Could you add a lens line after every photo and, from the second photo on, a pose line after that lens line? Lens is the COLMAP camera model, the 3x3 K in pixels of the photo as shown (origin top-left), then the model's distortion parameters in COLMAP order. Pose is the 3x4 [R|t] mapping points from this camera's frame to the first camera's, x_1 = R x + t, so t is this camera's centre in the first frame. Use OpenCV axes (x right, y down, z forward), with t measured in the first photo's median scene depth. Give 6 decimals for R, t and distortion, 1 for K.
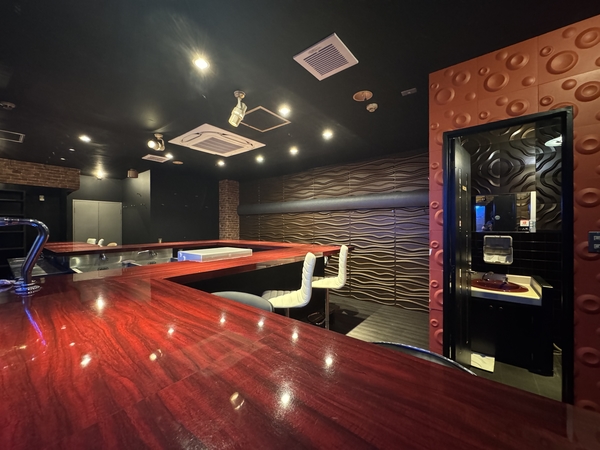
lens RADIAL K [[239.1, 0, 300.4], [0, 239.1, 225.4], [0, 0, 1]] dist [-0.001401, 0.000380]
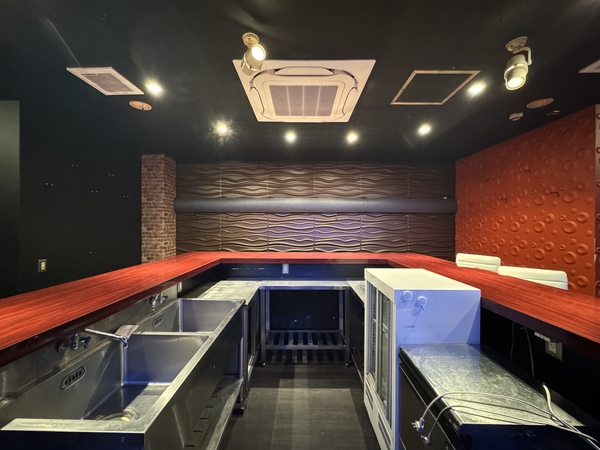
lens RADIAL K [[239.1, 0, 301.7], [0, 239.1, 227.0], [0, 0, 1]] dist [-0.001401, 0.000380]
pose [[0.792341, 0.010361, 0.609991, -0.504257], [-0.004491, 0.999928, -0.011150, 0.003701], [-0.610062, 0.006095, 0.792330, 0.350352]]
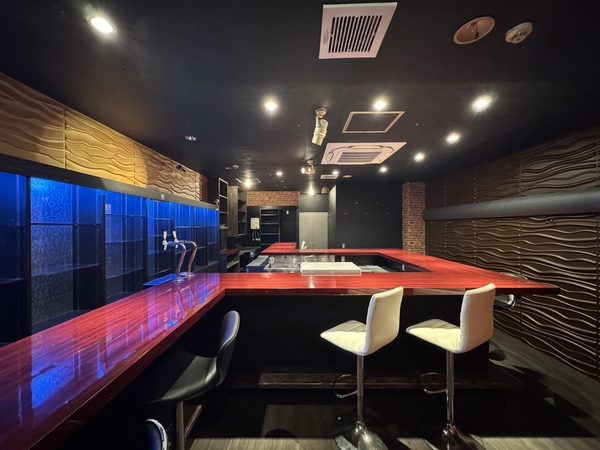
lens RADIAL K [[239.1, 0, 298.4], [0, 239.1, 227.5], [0, 0, 1]] dist [-0.001401, 0.000380]
pose [[0.605939, 0.007057, -0.795480, 0.204579], [0.002117, 0.999943, 0.010483, -0.037003], [0.795508, -0.008037, 0.605890, 0.143462]]
